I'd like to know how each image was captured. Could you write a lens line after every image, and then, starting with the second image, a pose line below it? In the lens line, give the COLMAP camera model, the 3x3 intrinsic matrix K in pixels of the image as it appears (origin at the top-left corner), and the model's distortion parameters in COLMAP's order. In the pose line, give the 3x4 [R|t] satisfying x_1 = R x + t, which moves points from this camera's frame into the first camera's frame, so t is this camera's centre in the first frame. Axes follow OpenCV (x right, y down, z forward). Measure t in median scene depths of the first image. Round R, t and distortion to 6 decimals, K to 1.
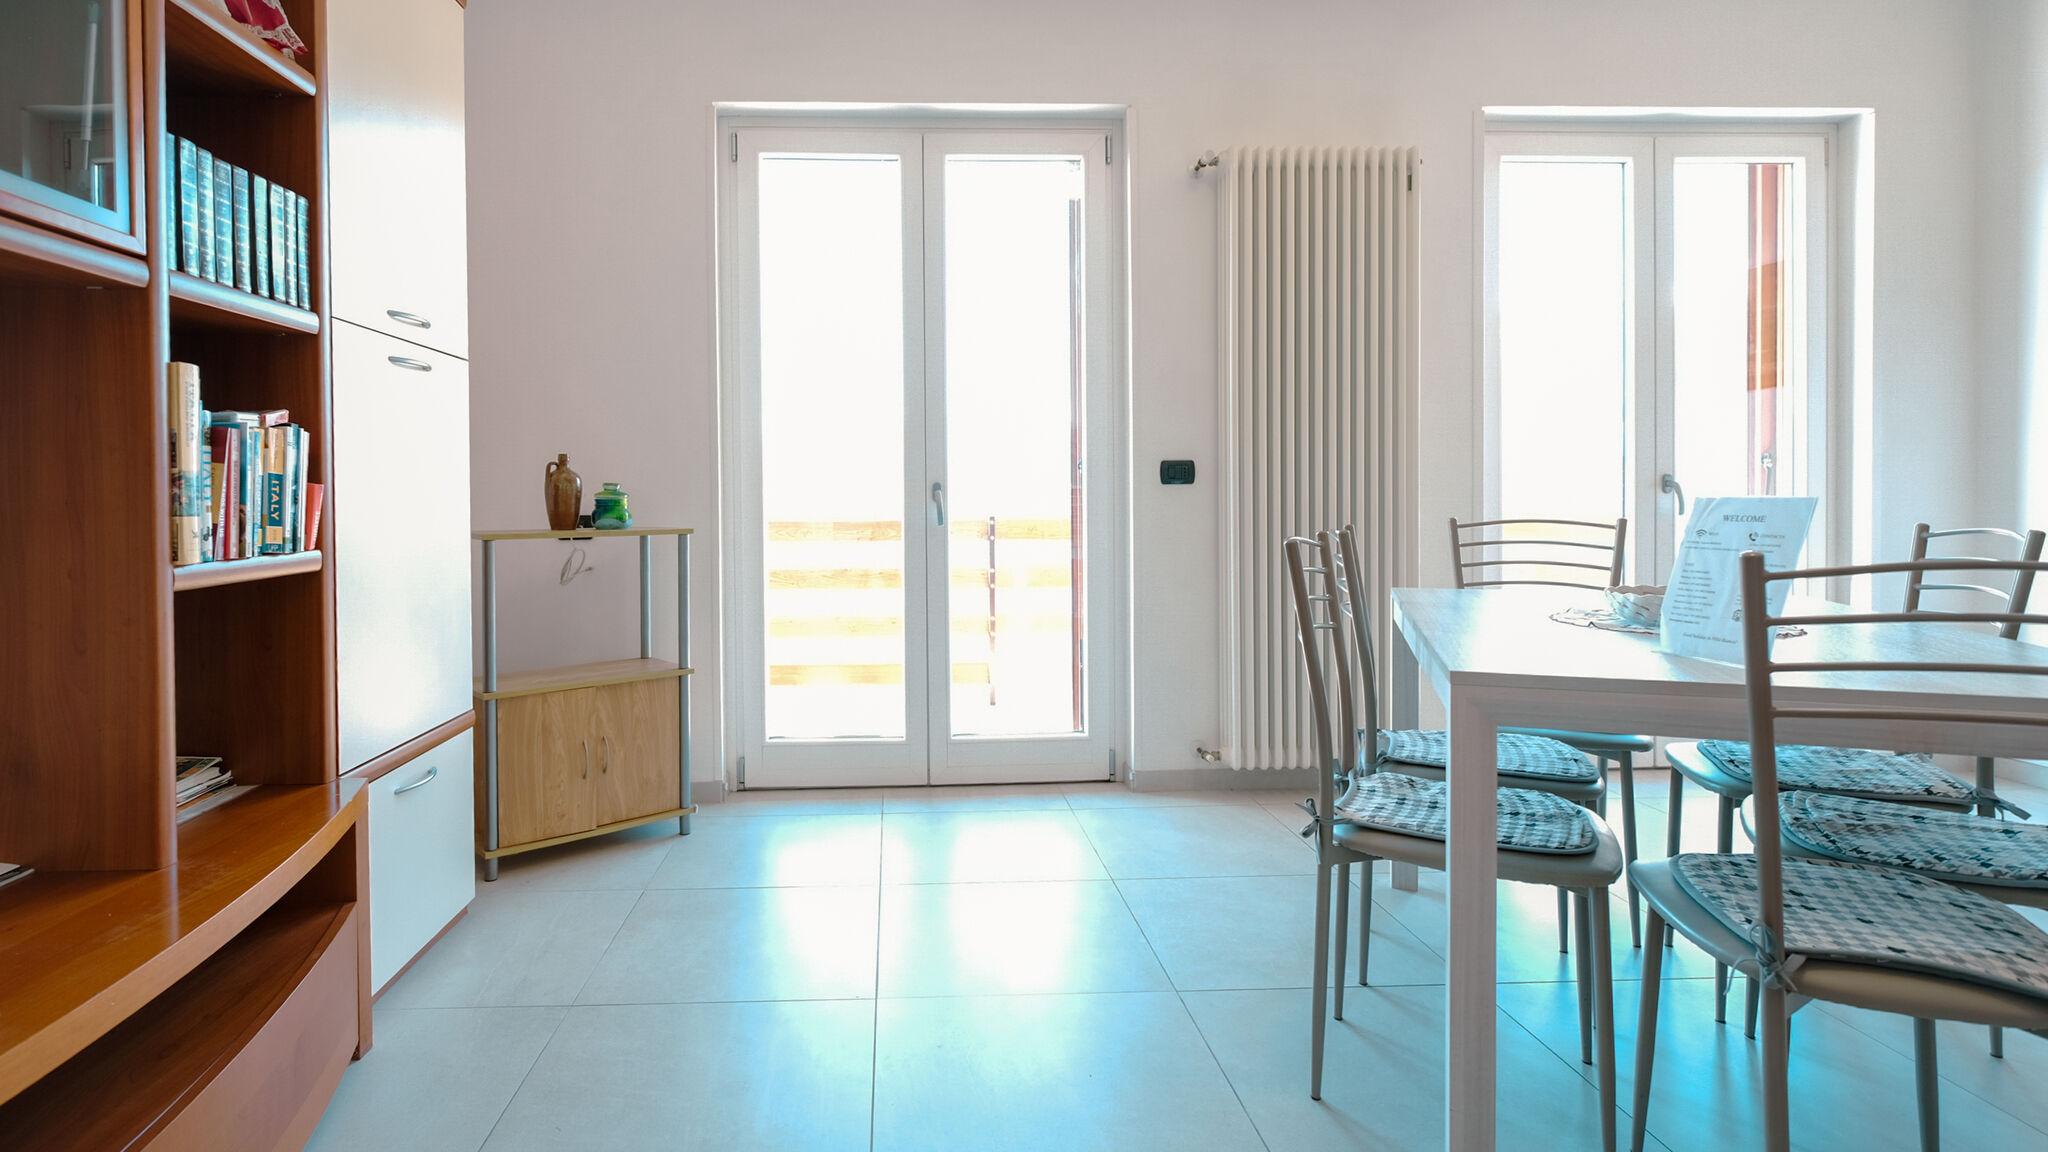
lens RADIAL K [[987.9, 0, 958.4], [0, 987.9, 522.7], [0, 0, 1]] dist [-0.002263, -0.000049]
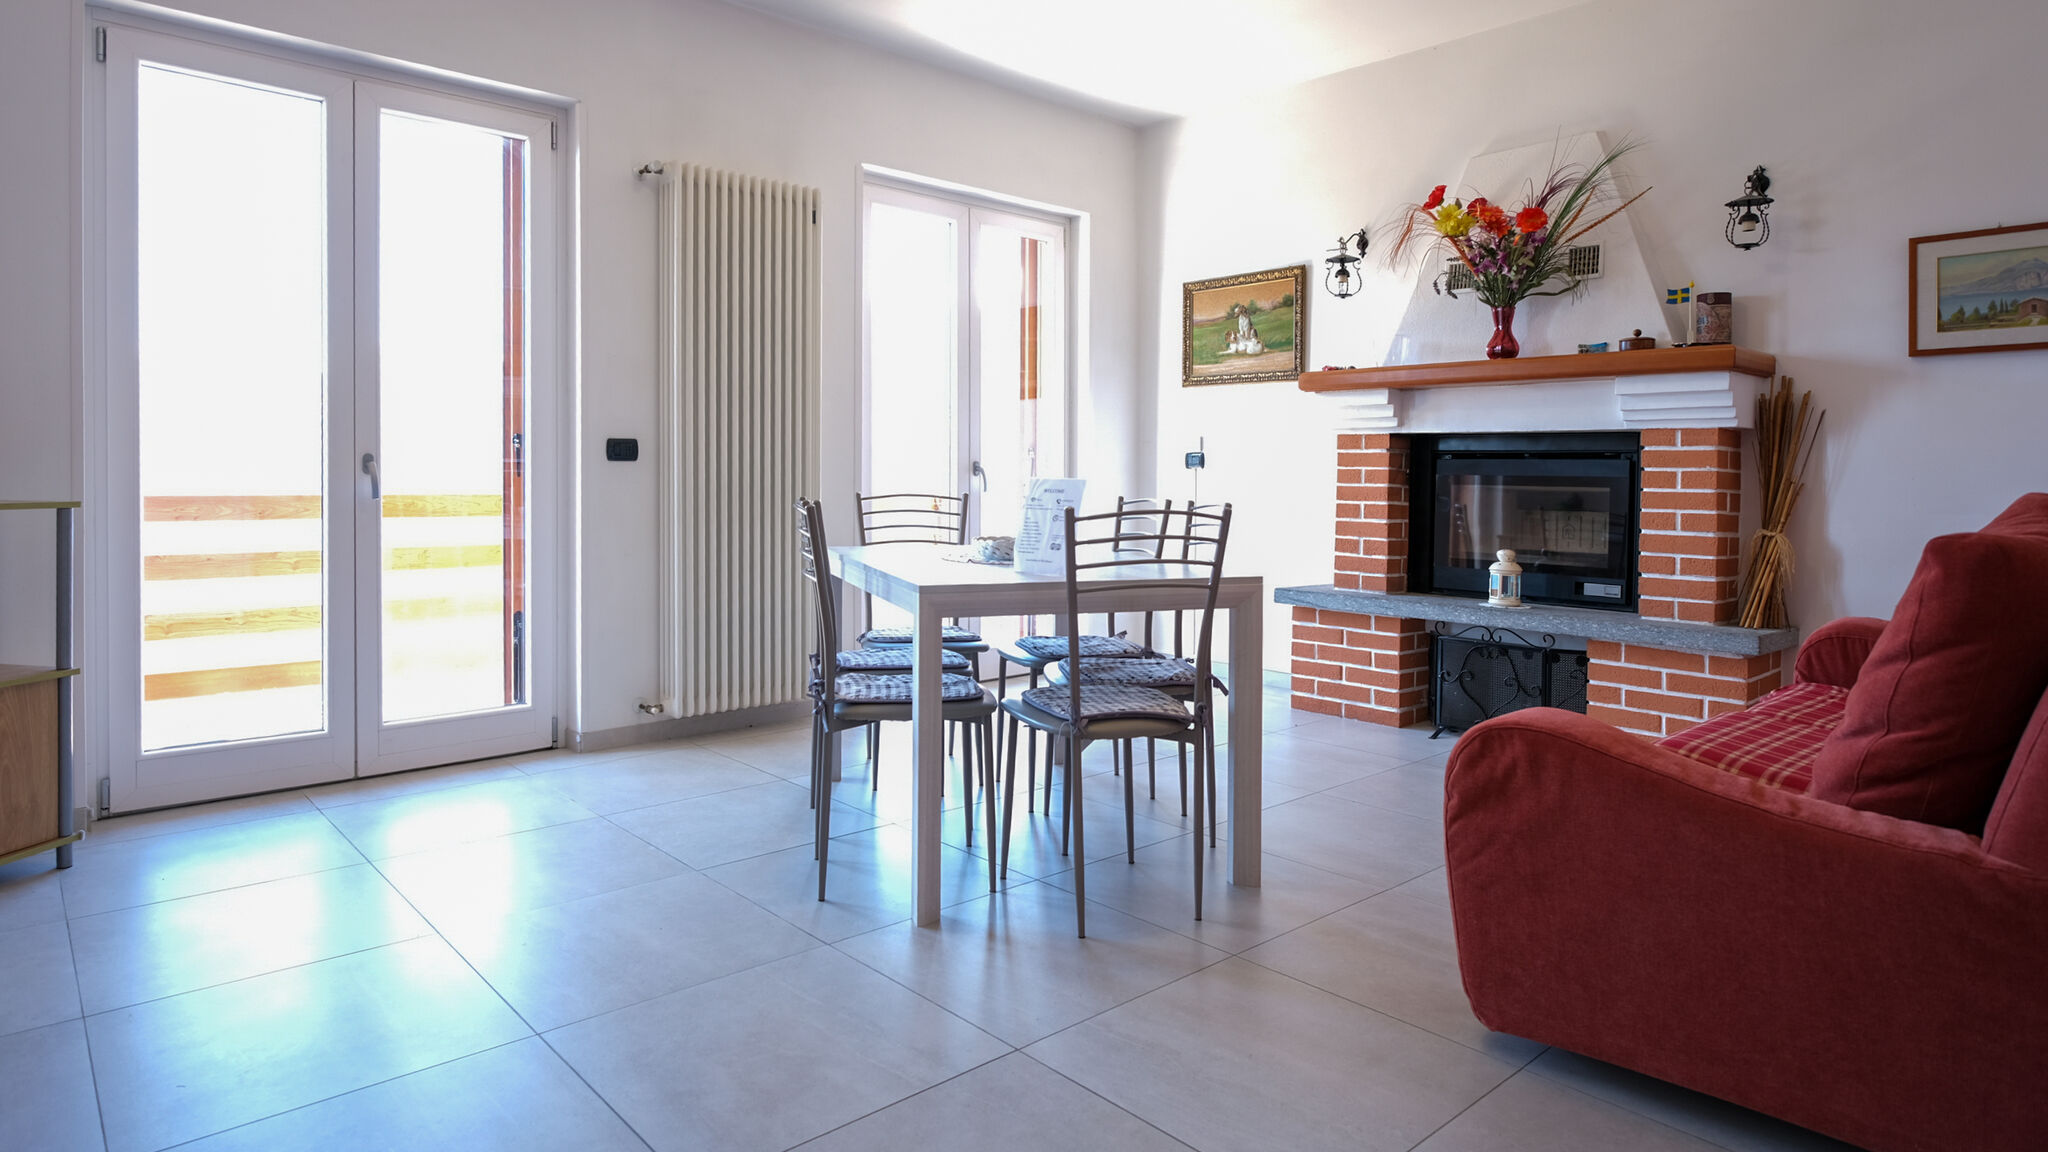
lens RADIAL K [[1143.0, 0, 1024.8], [0, 1143.0, 489.6], [0, 0, 1]] dist [-0.020242, -0.000171]
pose [[0.759844, 0.005571, 0.650082, -0.257922], [0.001668, 0.999943, -0.010520, 0.006416], [-0.650104, 0.009078, 0.759791, -0.232841]]
